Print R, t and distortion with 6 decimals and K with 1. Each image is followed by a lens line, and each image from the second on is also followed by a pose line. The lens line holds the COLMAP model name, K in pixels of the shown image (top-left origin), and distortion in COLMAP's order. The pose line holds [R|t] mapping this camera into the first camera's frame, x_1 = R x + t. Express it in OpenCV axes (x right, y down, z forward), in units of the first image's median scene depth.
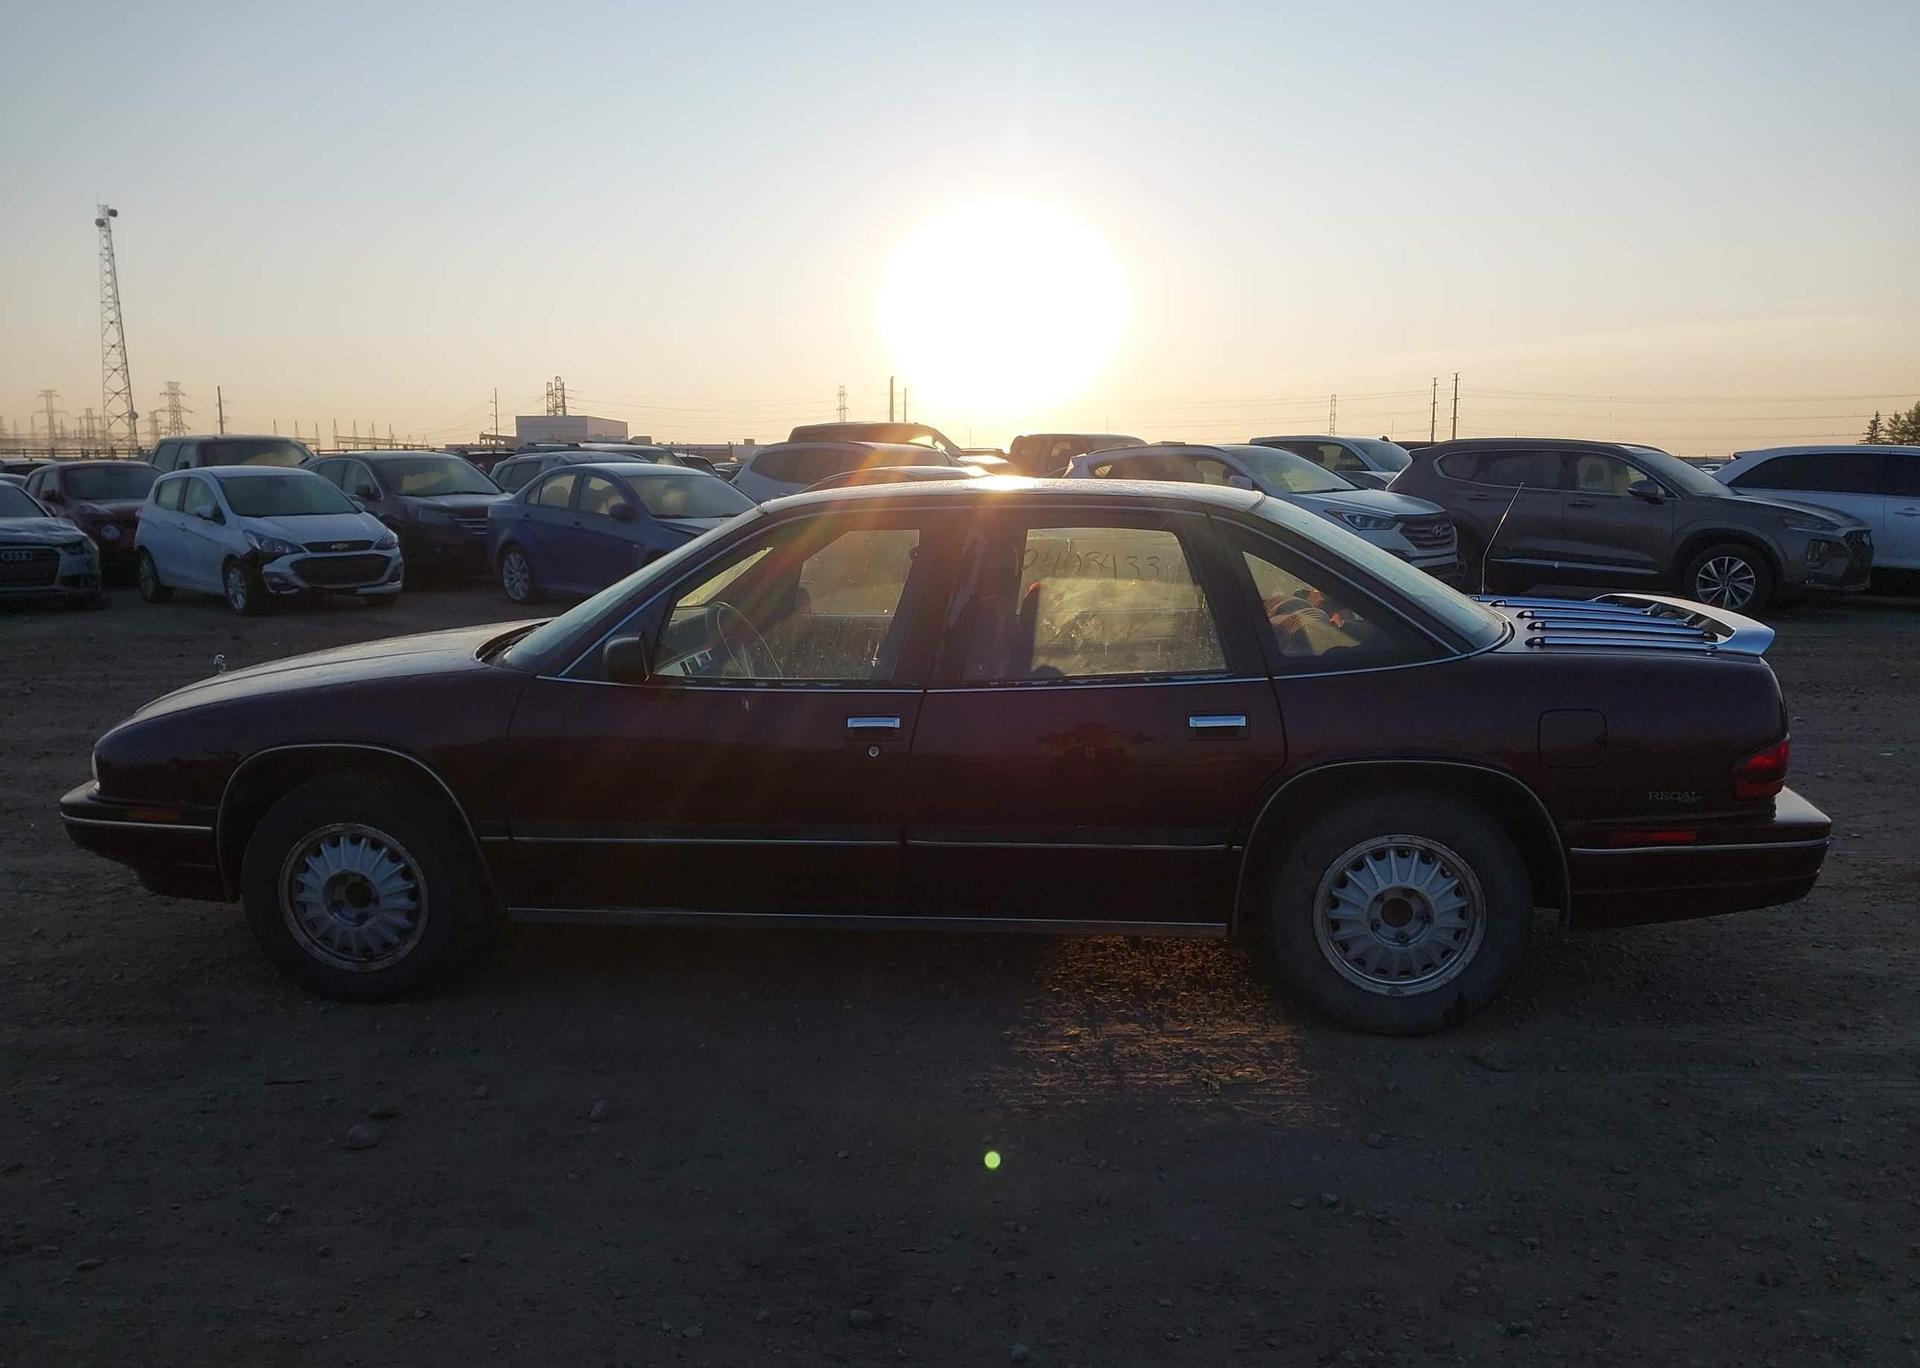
lens RADIAL K [[1503.2, 0, 954.5], [0, 1503.2, 691.9], [0, 0, 1]] dist [0.039418, -0.055519]
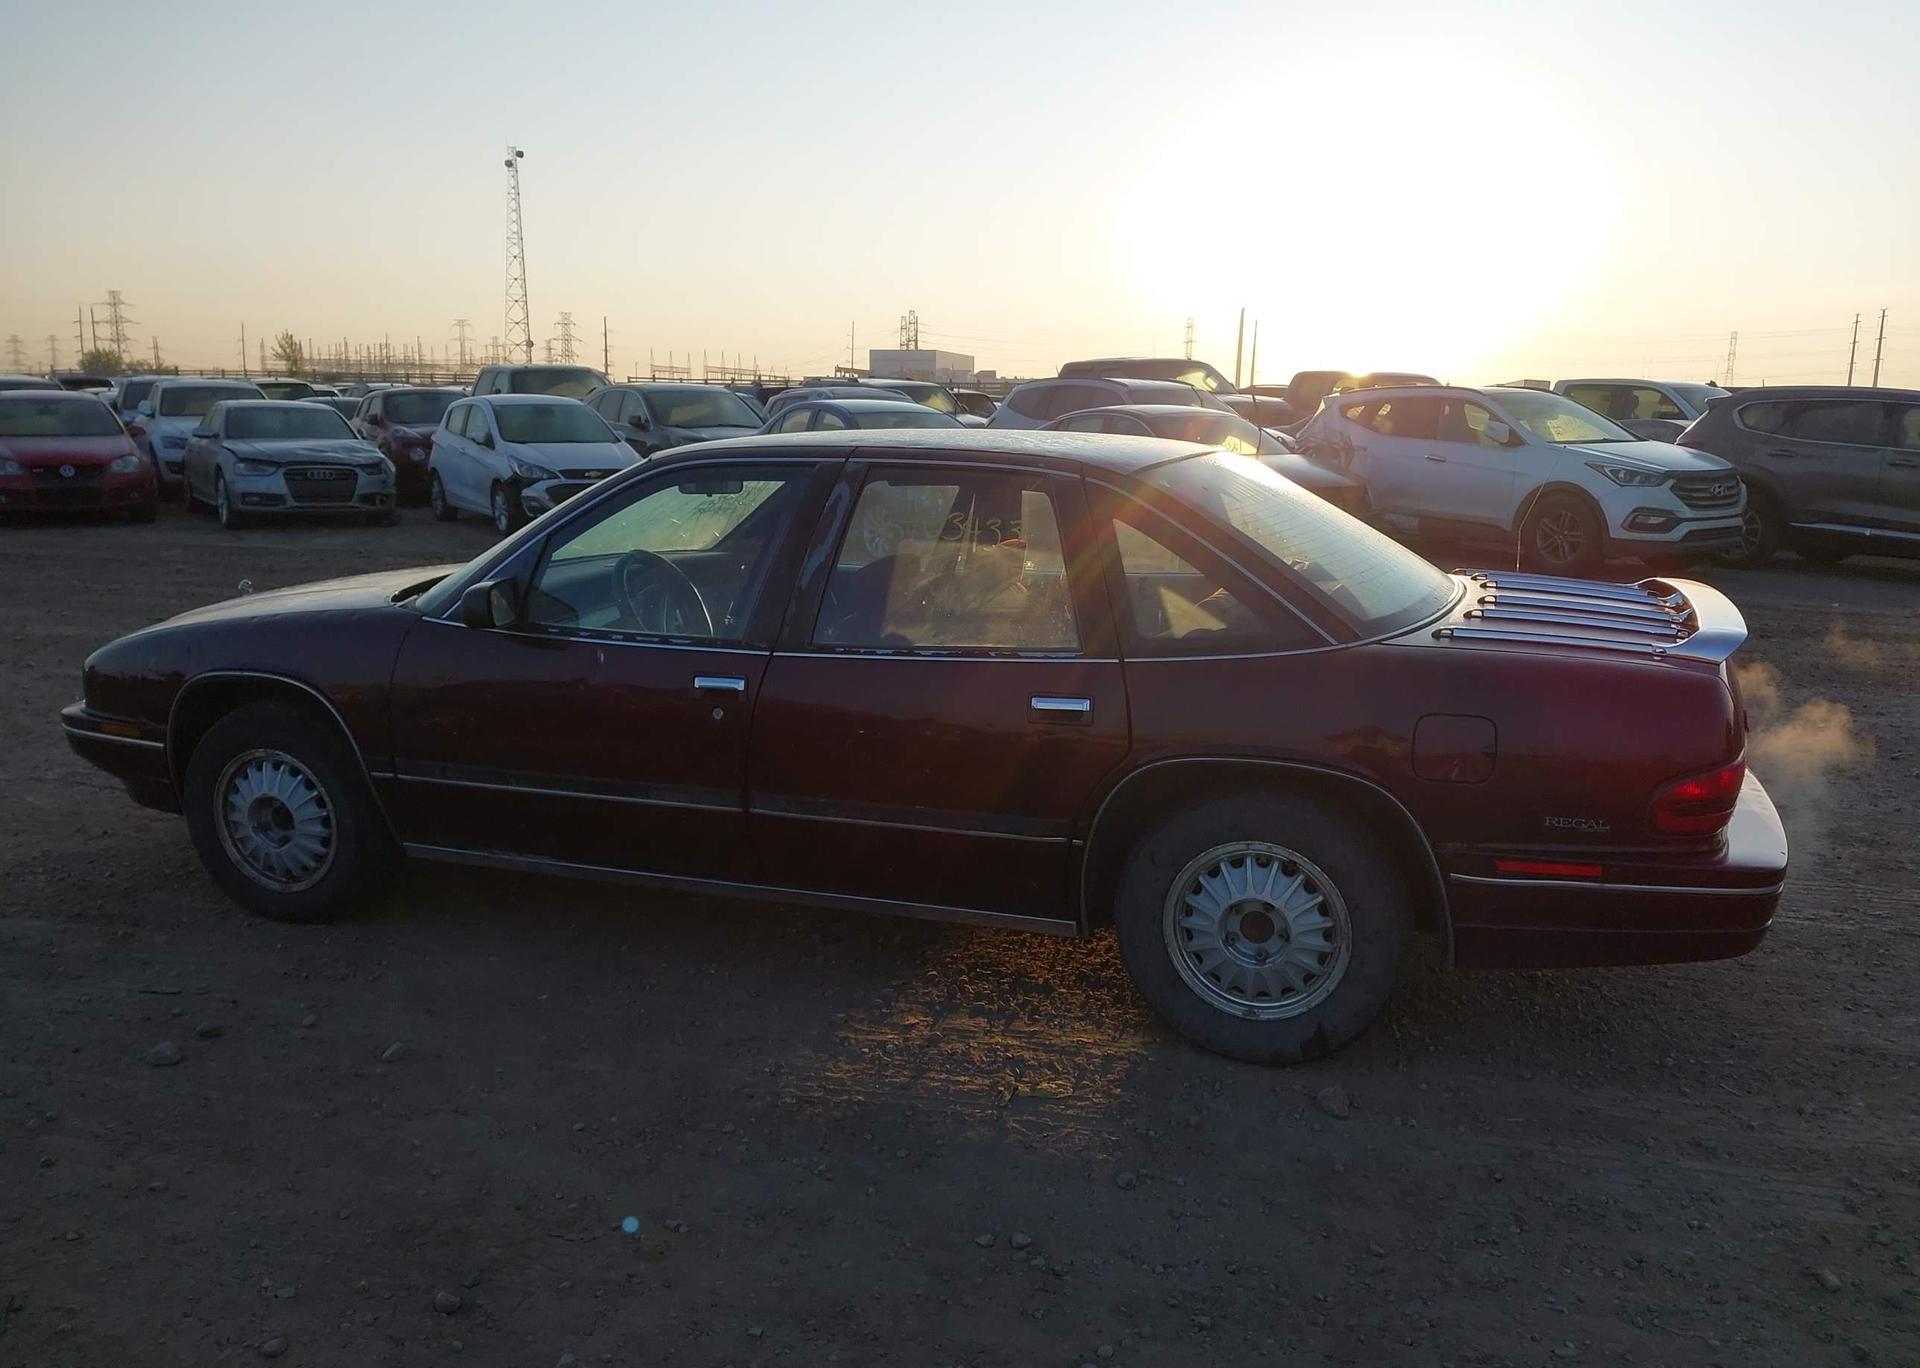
lens RADIAL K [[1503.2, 0, 957.9], [0, 1503.2, 685.5], [0, 0, 1]] dist [0.039418, -0.055519]
pose [[0.975565, 0.057451, -0.212067, 0.283769], [-0.049374, 0.997846, 0.043192, -0.026078], [0.214092, -0.031666, 0.976300, 0.084302]]
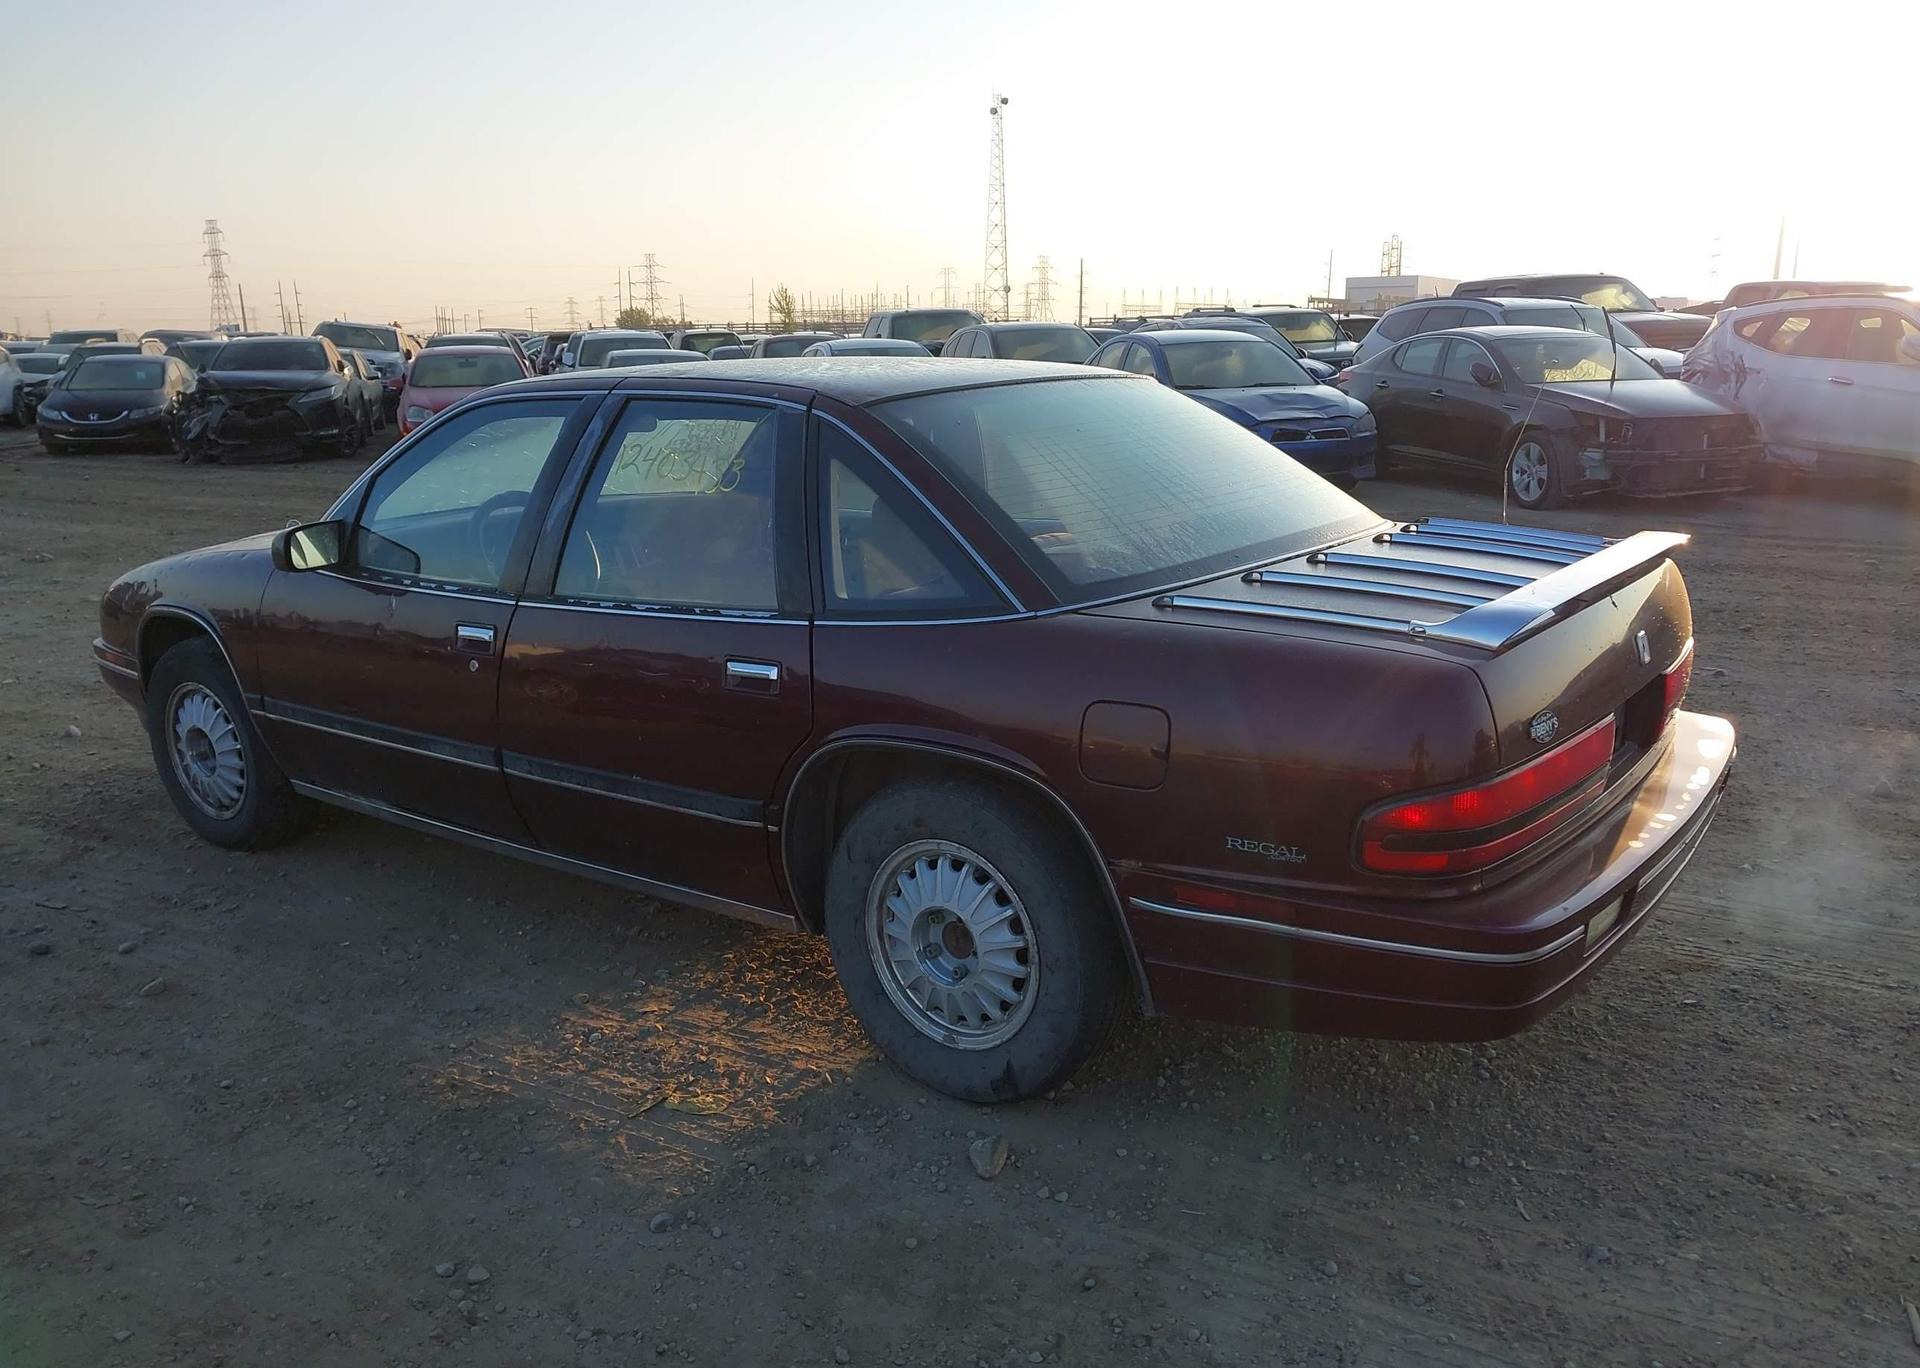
lens RADIAL K [[1503.2, 0, 959.8], [0, 1503.2, 689.9], [0, 0, 1]] dist [0.039418, -0.055519]
pose [[0.866377, 0.104858, -0.488257, 0.615785], [-0.062332, 0.992768, 0.102602, -0.054920], [0.495485, -0.058458, 0.866647, 0.328452]]
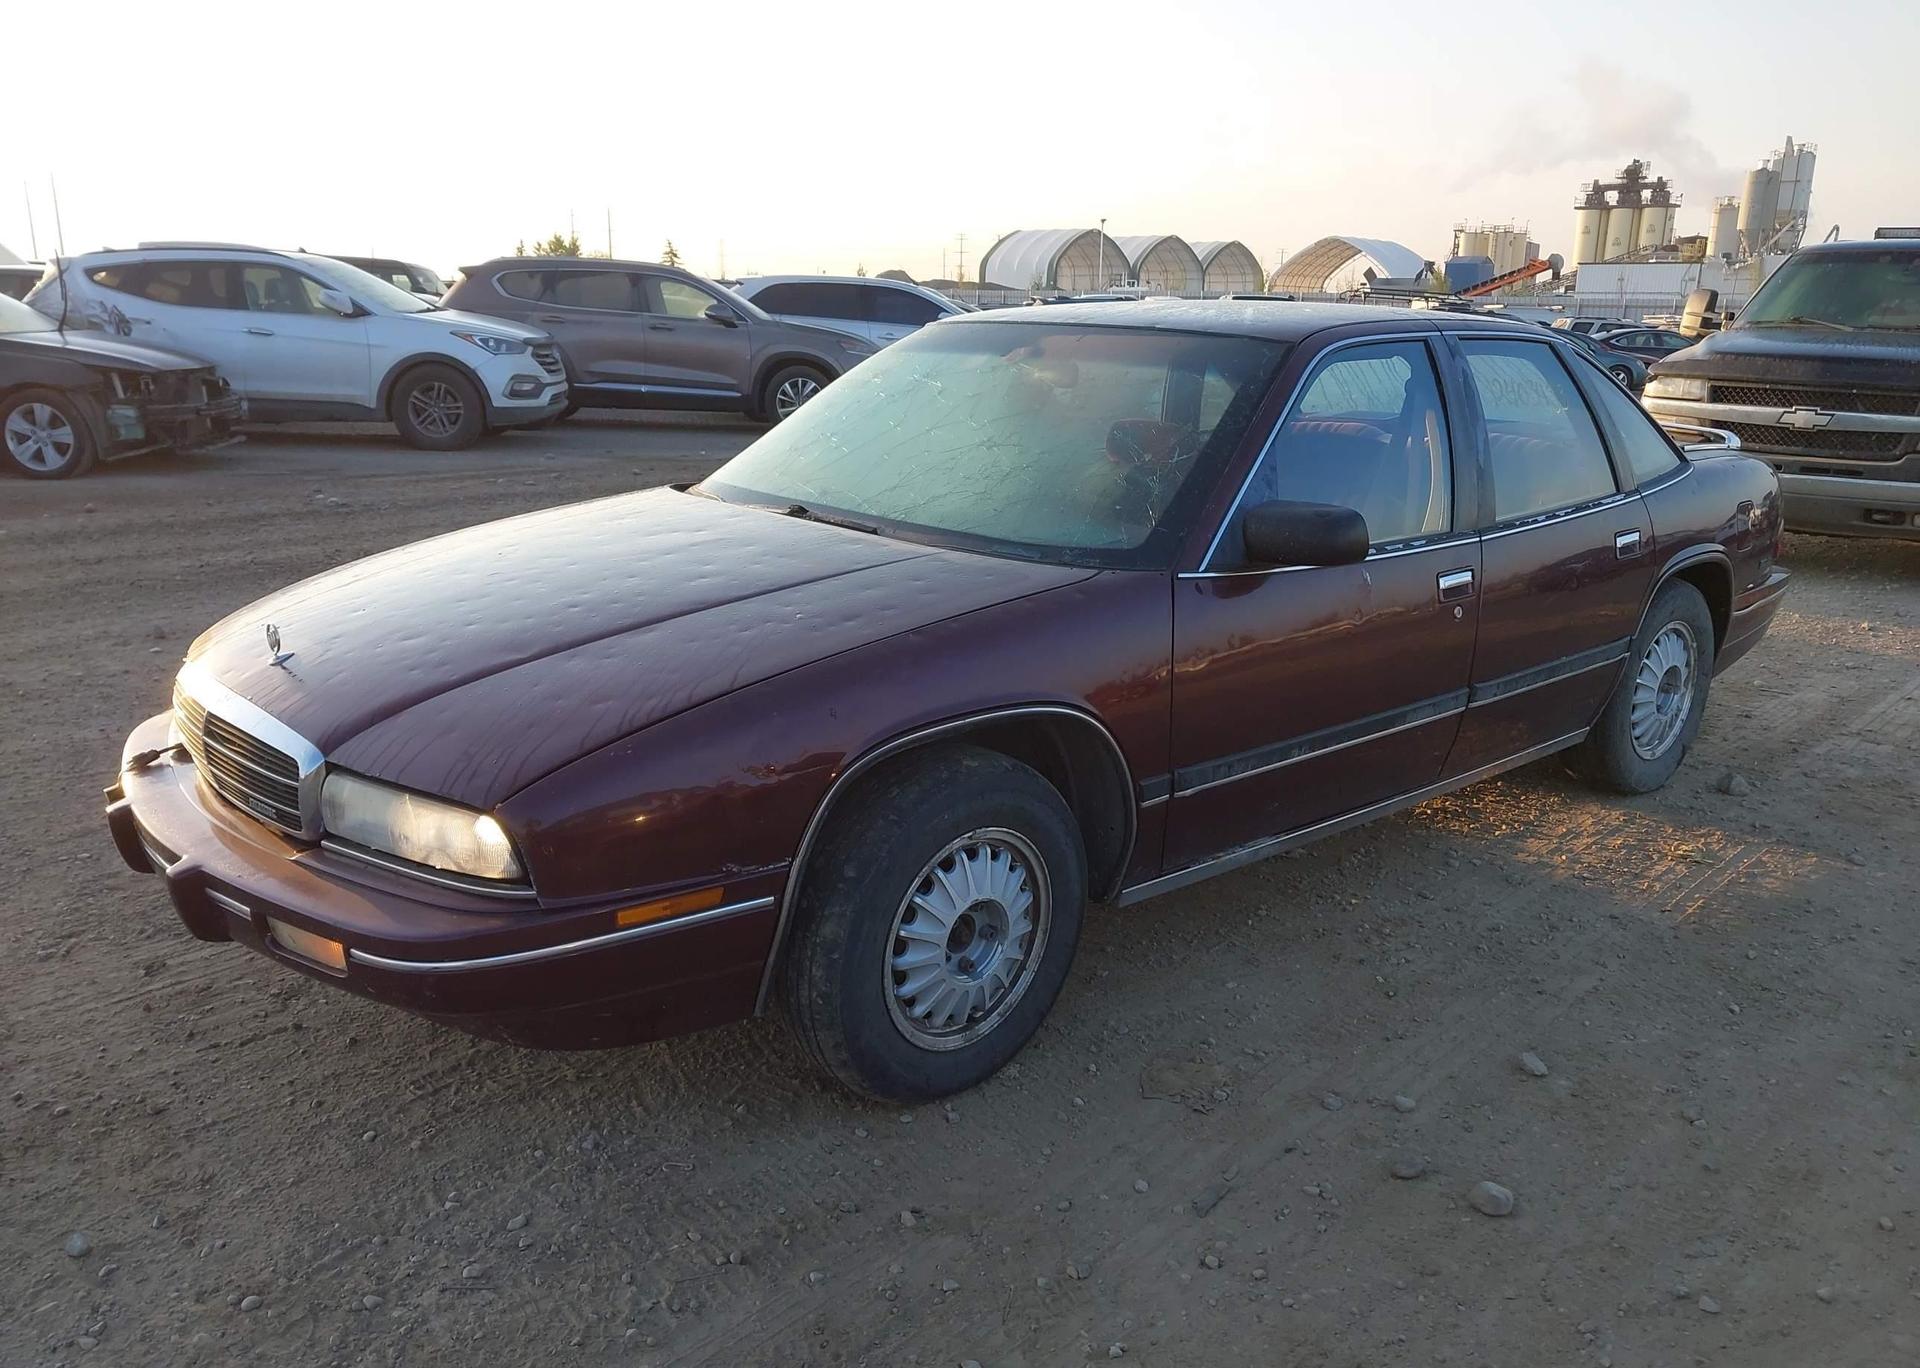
lens RADIAL K [[1503.2, 0, 957.2], [0, 1503.2, 698.0], [0, 0, 1]] dist [0.039418, -0.055519]
pose [[0.672021, -0.175090, 0.719536, -0.872178], [0.088423, 0.983667, 0.156779, -0.074441], [-0.735235, -0.041736, 0.676527, 0.567474]]
